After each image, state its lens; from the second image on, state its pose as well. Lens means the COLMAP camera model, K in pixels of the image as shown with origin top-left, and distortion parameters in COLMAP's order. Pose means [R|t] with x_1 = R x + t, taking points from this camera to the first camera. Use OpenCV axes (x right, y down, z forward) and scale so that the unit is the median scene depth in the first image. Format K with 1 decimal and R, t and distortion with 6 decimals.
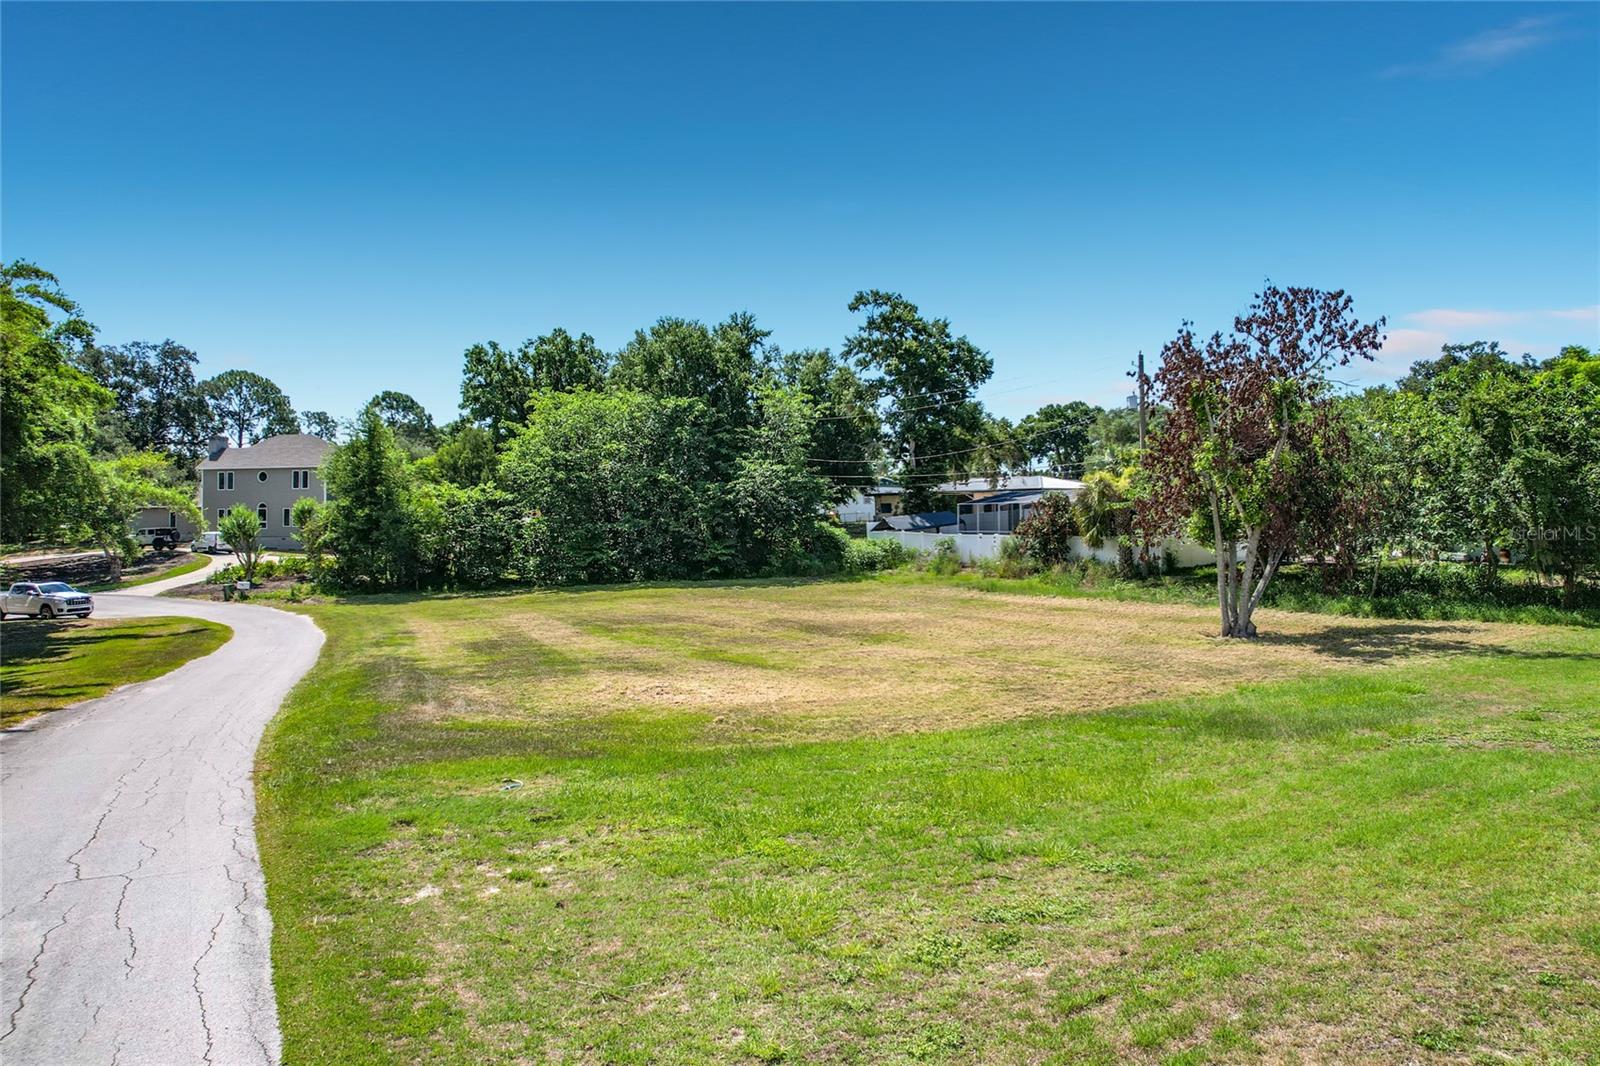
lens RADIAL K [[1052.4, 0, 808.1], [0, 1052.4, 501.9], [0, 0, 1]] dist [-0.073535, 0.051078]
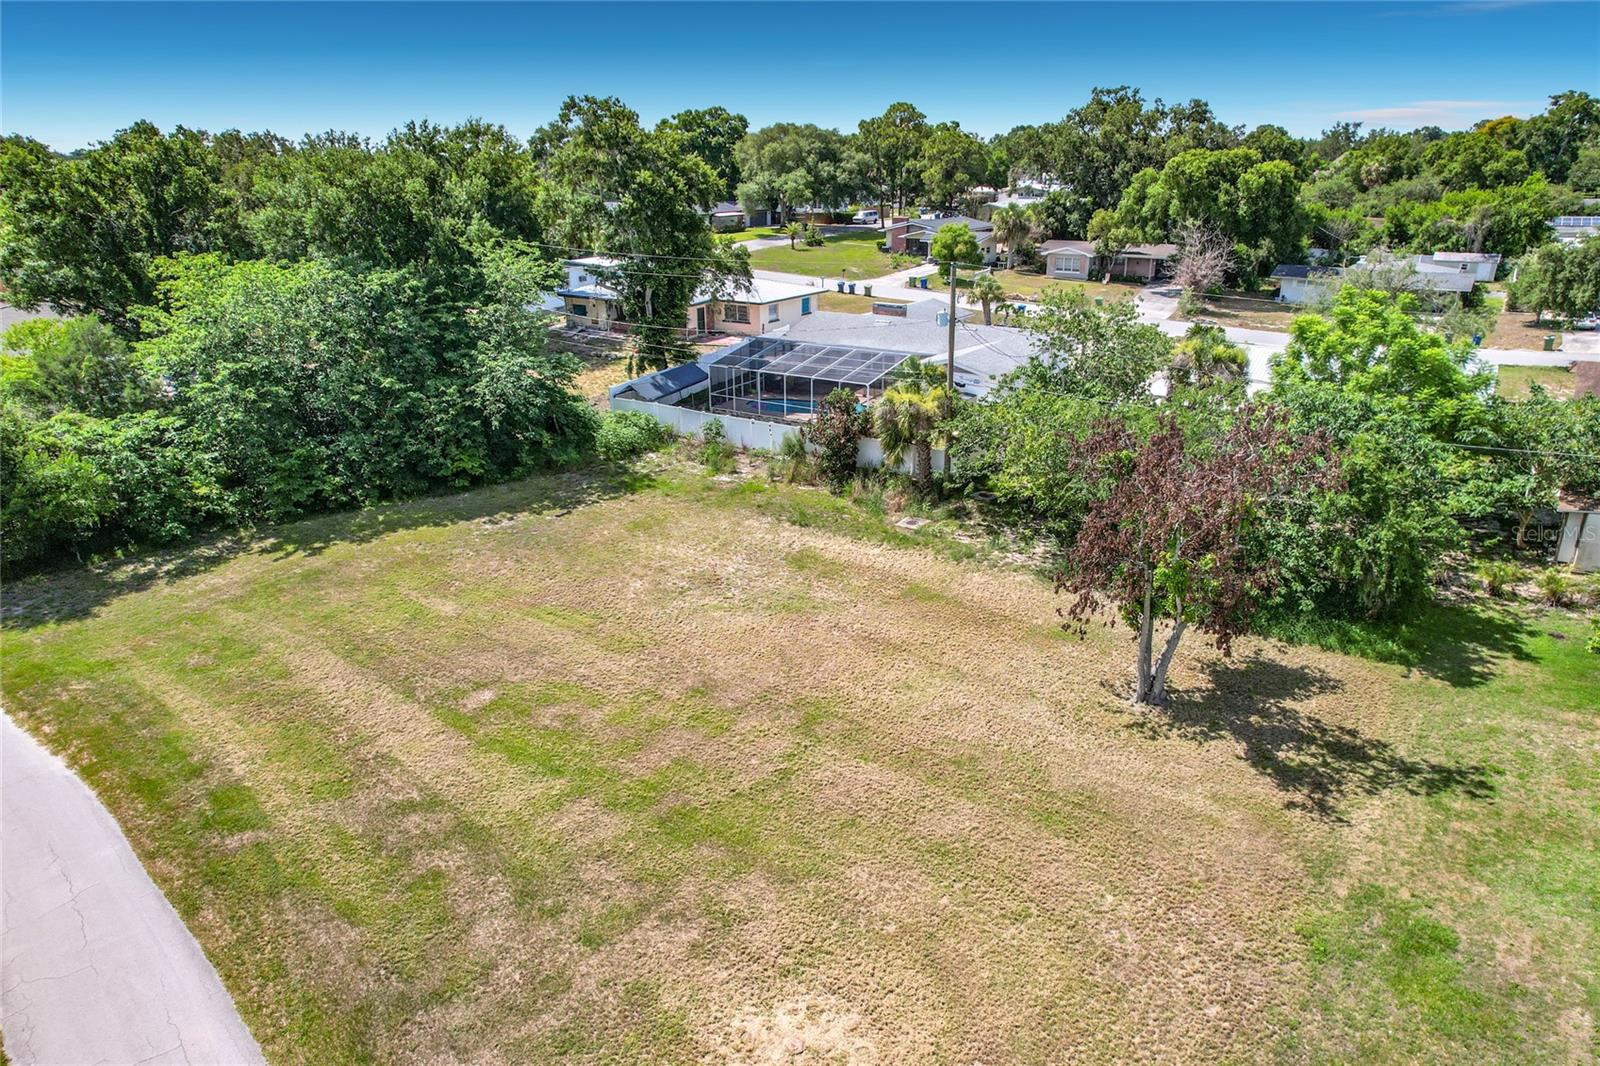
lens RADIAL K [[1038.4, 0, 811.2], [0, 1038.4, 576.6], [0, 0, 1]] dist [-0.044918, 0.040128]
pose [[0.923543, -0.145815, 0.354692, -0.122303], [-0.005945, 0.919338, 0.393424, -0.181403], [-0.383449, -0.365453, 0.848181, 0.114627]]
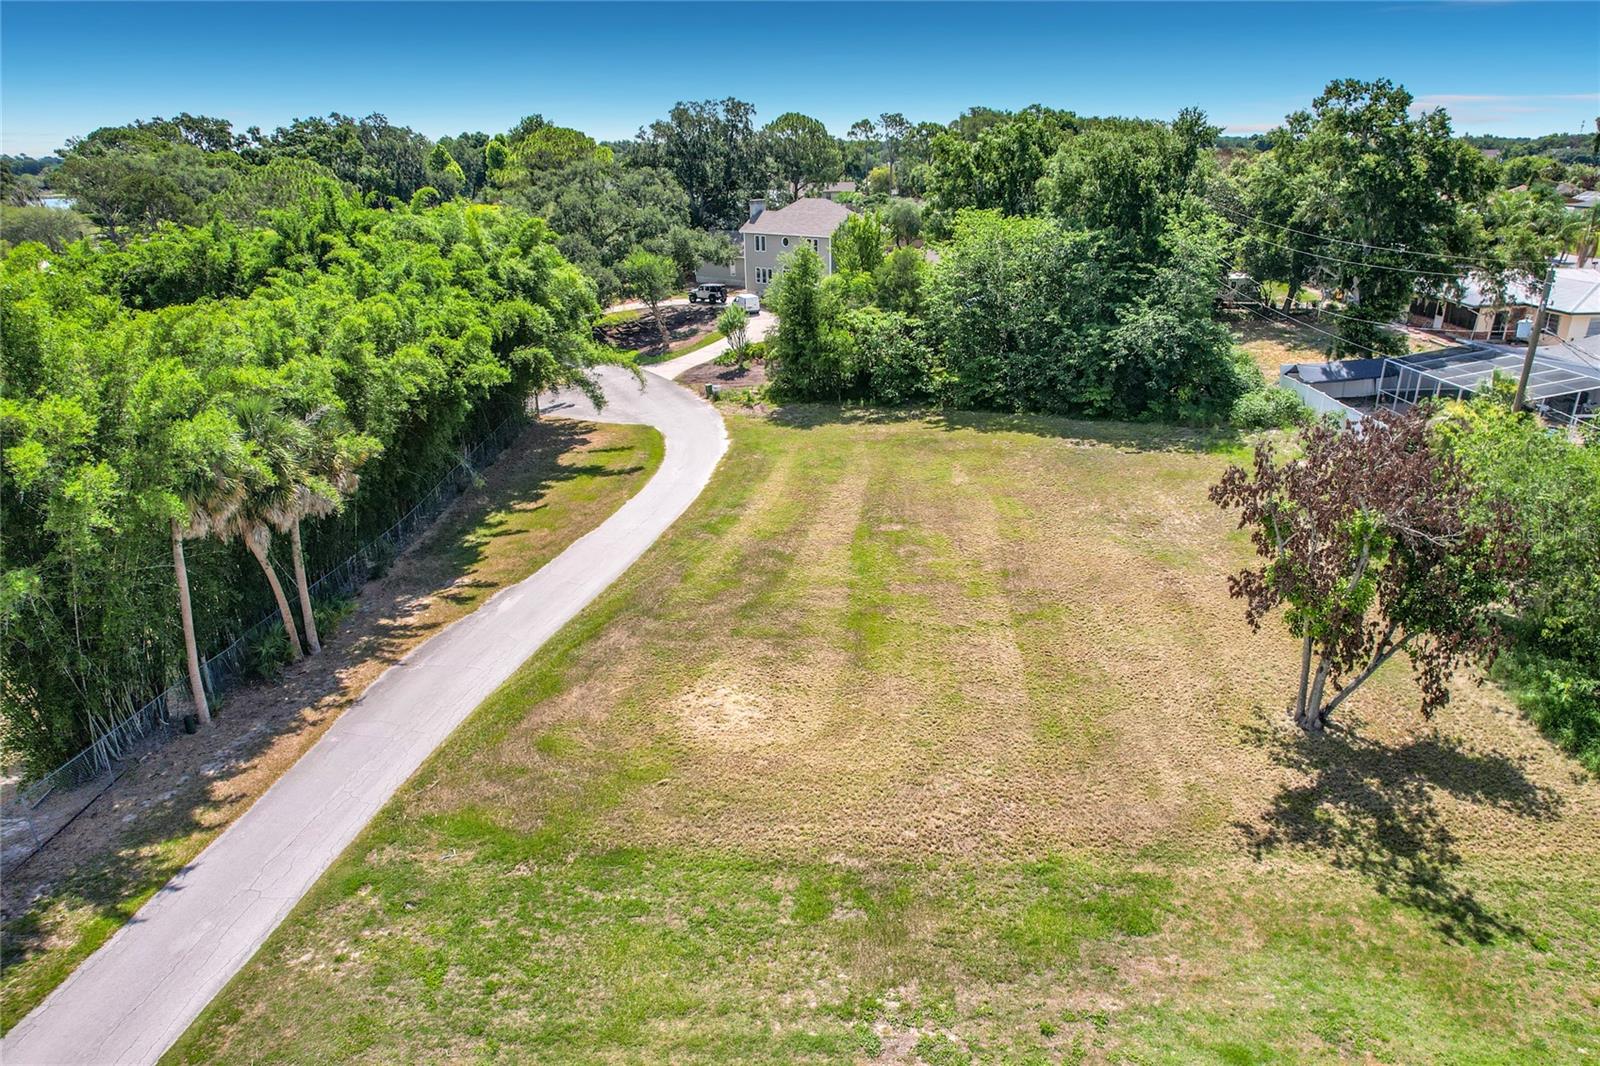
lens RADIAL K [[1031.1, 0, 809.4], [0, 1031.1, 575.1], [0, 0, 1]] dist [-0.039051, 0.020809]
pose [[0.829666, 0.210711, -0.516968, 0.215814], [0.018041, 0.915430, 0.402073, -0.180850], [0.557969, -0.342913, 0.755699, 0.011737]]
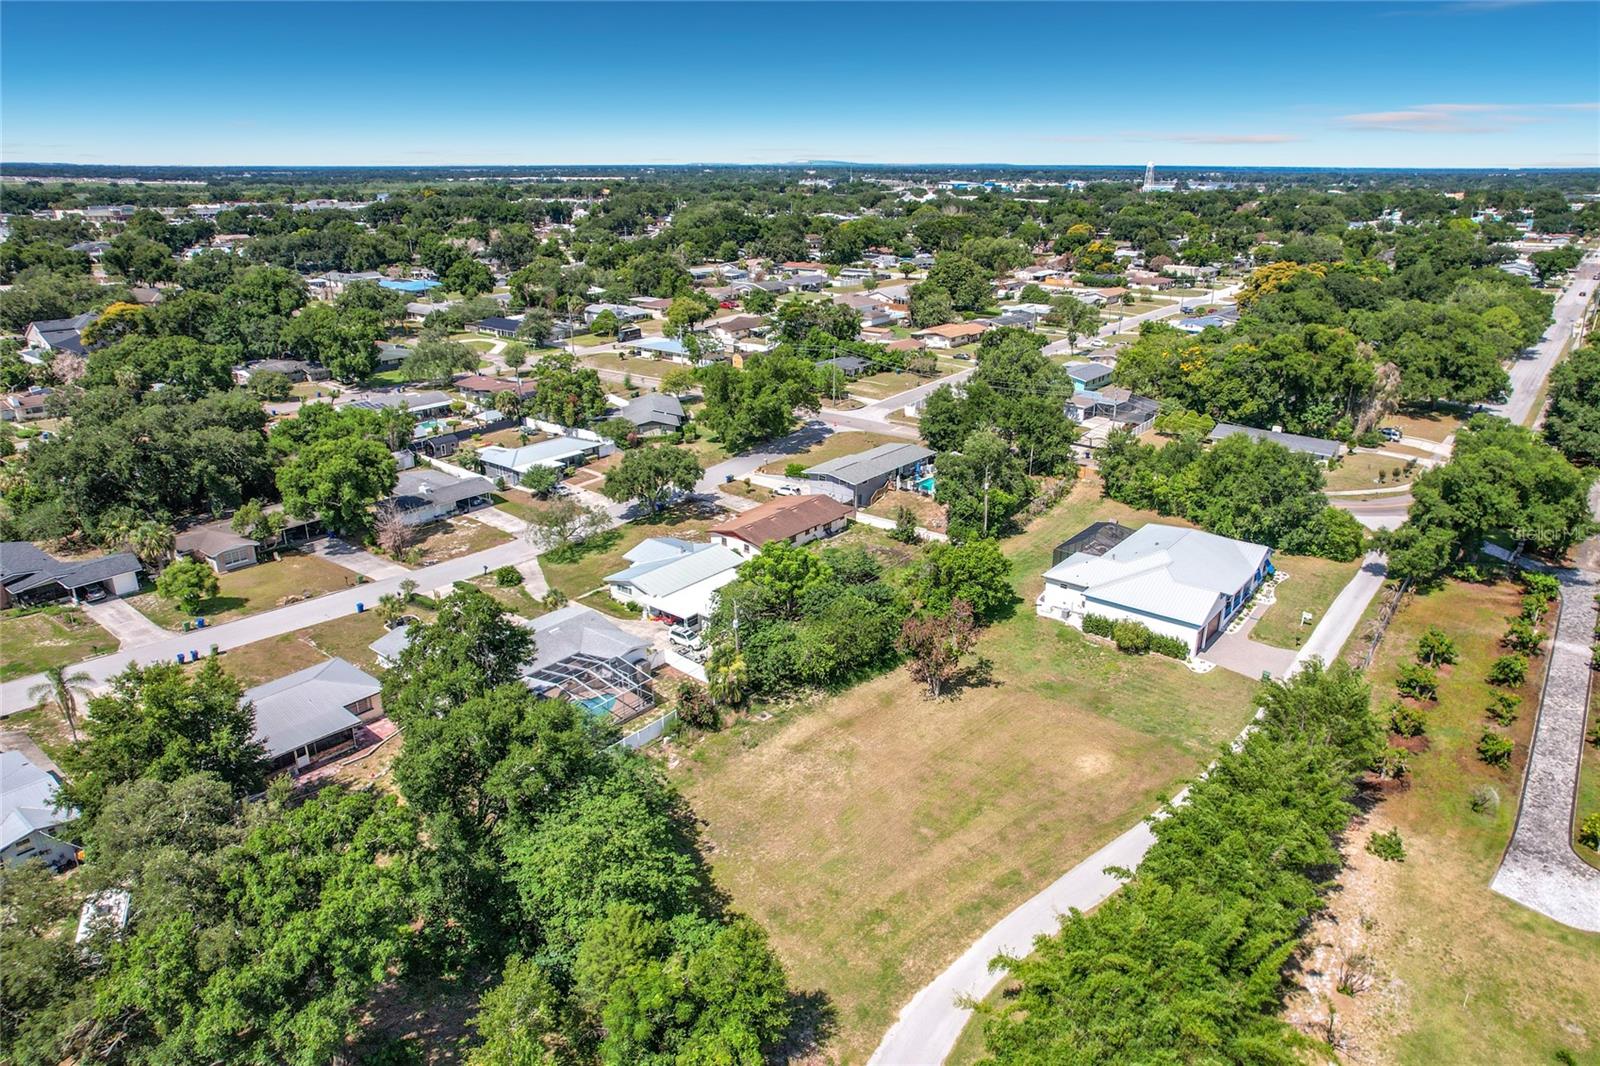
lens RADIAL K [[1021.5, 0, 809.6], [0, 1021.5, 527.6], [0, 0, 1]] dist [-0.039662, 0.021810]
pose [[-0.296329, -0.318199, 0.900521, -1.013539], [-0.019161, 0.944660, 0.327490, -0.650627], [-0.954894, 0.079790, -0.286027, 1.014204]]
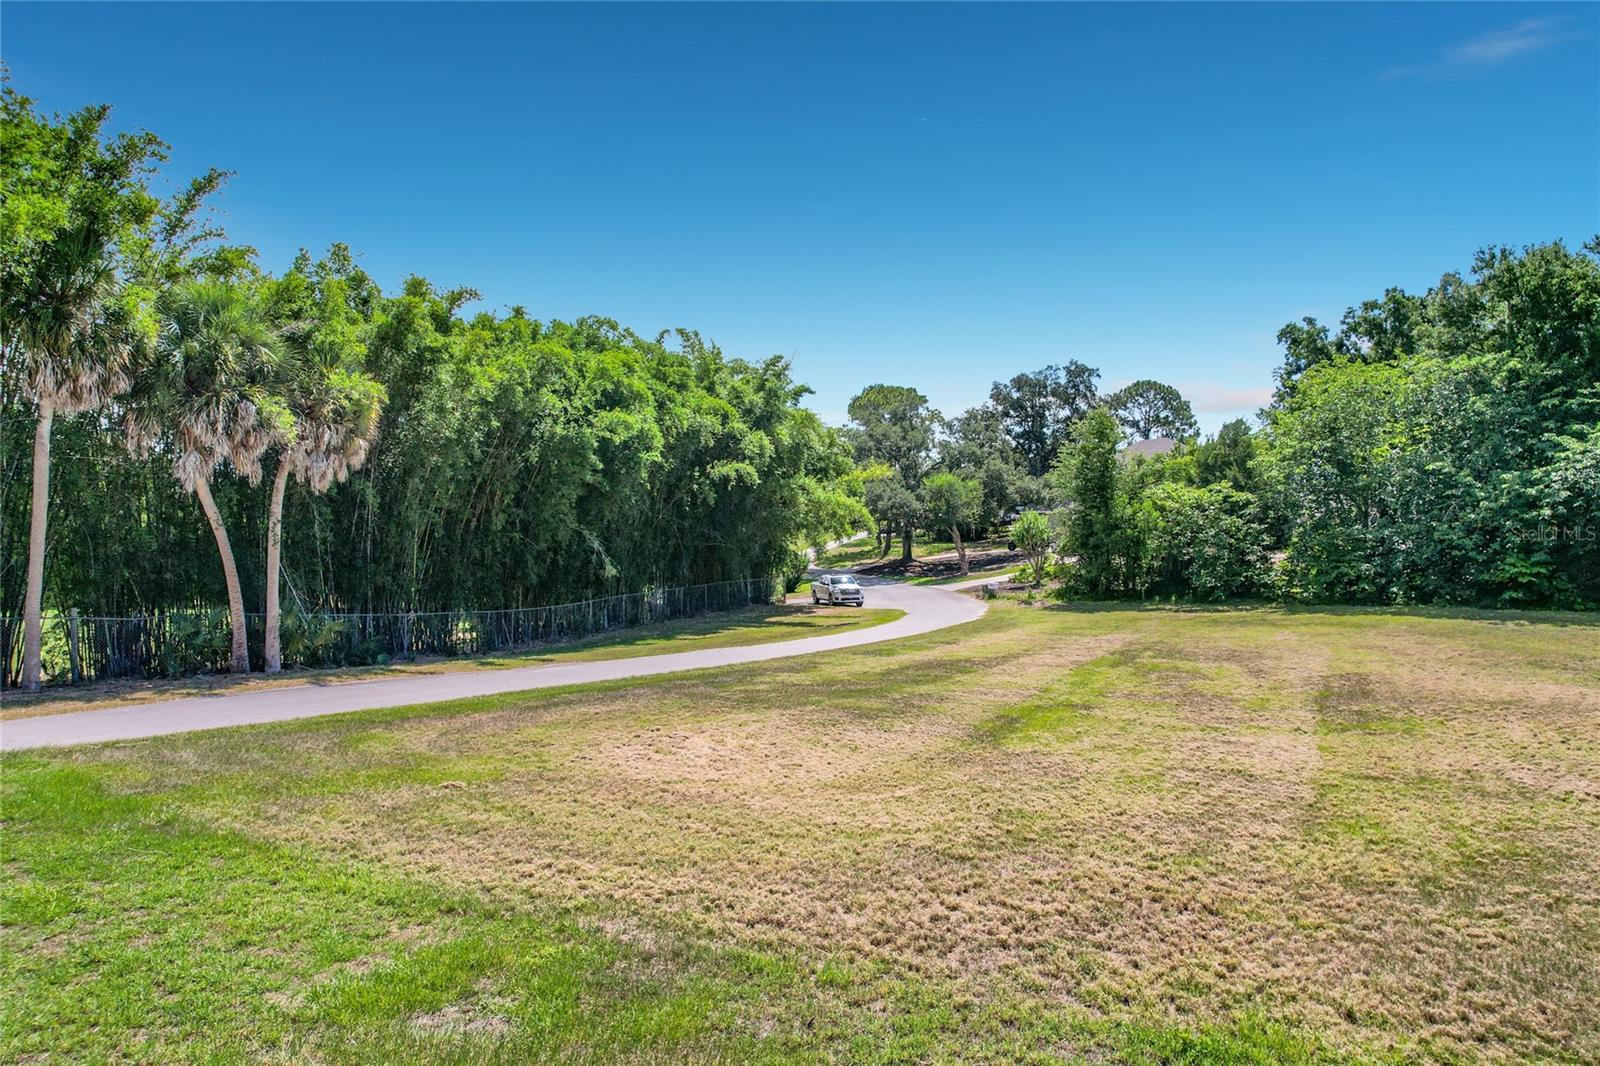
lens RADIAL K [[1023.1, 0, 801.2], [0, 1023.1, 554.7], [0, 0, 1]] dist [-0.080383, 0.070591]
pose [[0.559121, 0.024567, -0.828722, 0.177060], [0.017590, 0.998984, 0.041482, 0.001190], [0.828900, -0.037770, 0.558121, 0.203941]]
